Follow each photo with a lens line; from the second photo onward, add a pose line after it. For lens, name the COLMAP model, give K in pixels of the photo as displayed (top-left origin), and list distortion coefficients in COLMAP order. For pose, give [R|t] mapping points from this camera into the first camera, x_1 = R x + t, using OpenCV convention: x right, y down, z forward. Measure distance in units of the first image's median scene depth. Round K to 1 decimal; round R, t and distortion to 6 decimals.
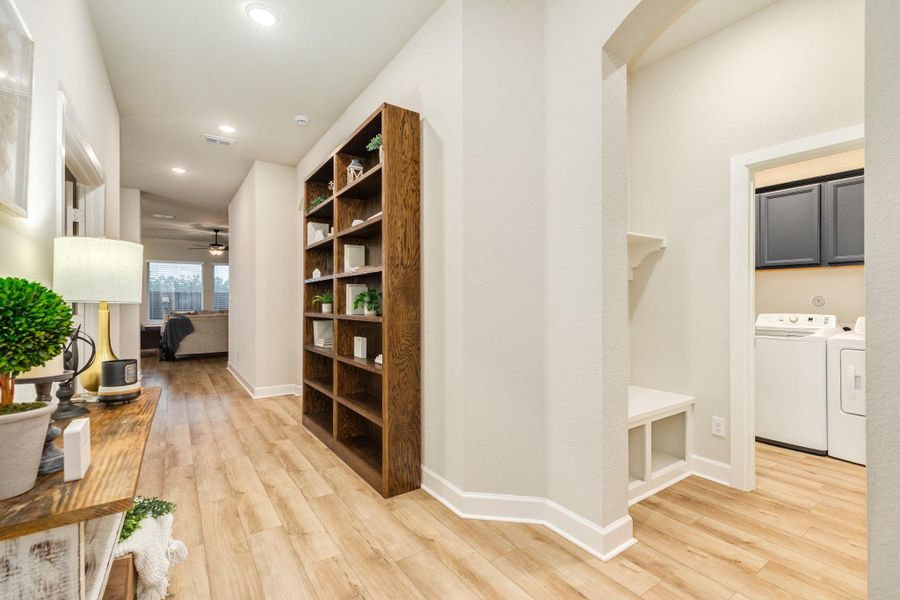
lens RADIAL K [[404.4, 0, 450.0], [0, 404.4, 300.0], [0, 0, 1]] dist [0.000775, -0.000210]
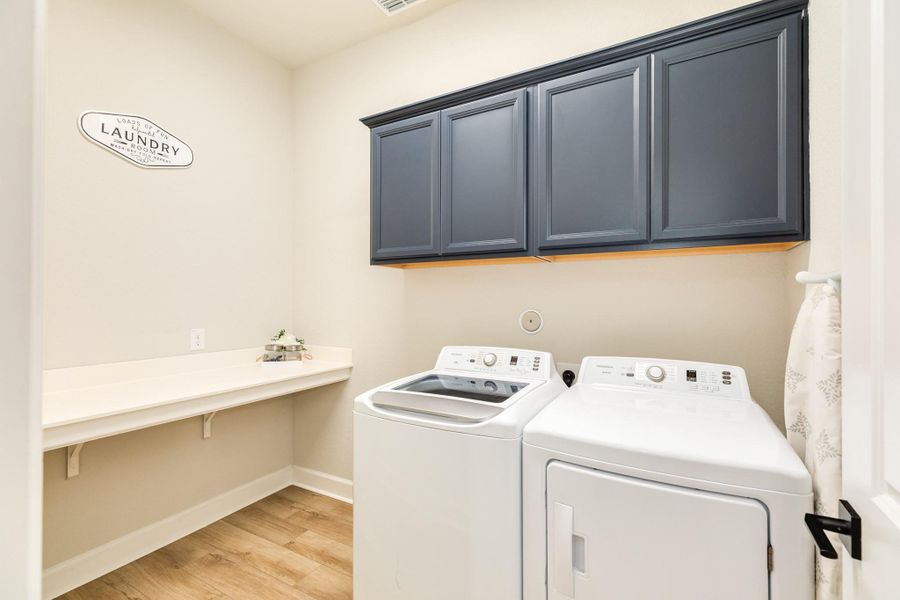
lens RADIAL K [[404.4, 0, 450.0], [0, 404.4, 300.0], [0, 0, 1]] dist [0.000775, -0.000210]
pose [[0.898476, -0.000286, 0.439022, 0.609833], [0.001342, 0.999997, -0.002095, -0.026555], [-0.439020, 0.002471, 0.898474, 0.592570]]
